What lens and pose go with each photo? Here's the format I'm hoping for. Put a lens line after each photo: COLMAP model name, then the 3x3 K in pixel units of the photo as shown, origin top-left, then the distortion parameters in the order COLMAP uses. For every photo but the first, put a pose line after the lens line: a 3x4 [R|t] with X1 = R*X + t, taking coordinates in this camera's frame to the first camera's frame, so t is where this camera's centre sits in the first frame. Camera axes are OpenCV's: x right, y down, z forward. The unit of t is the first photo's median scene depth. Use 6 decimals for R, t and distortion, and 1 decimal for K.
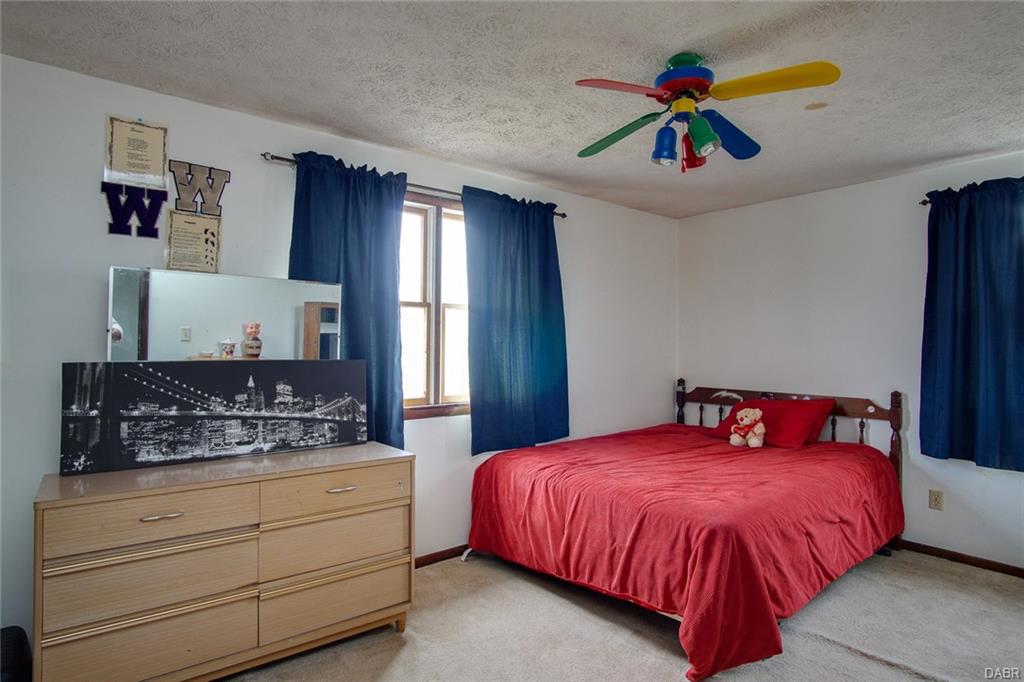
lens RADIAL K [[564.7, 0, 511.6], [0, 564.7, 338.0], [0, 0, 1]] dist [-0.002062, -0.000691]
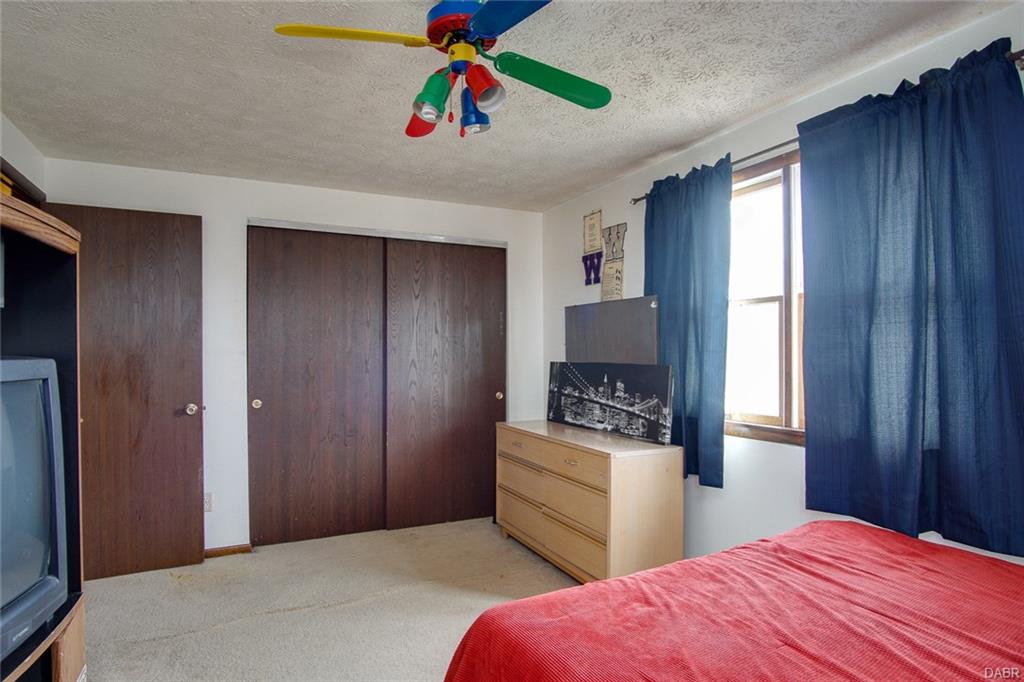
lens RADIAL K [[564.7, 0, 511.9], [0, 564.7, 351.7], [0, 0, 1]] dist [-0.002062, -0.000691]
pose [[-0.209002, 0.001728, -0.977914, 0.919828], [0.026710, 0.999635, -0.003942, 0.011651], [0.977550, -0.026944, -0.208971, 1.059323]]
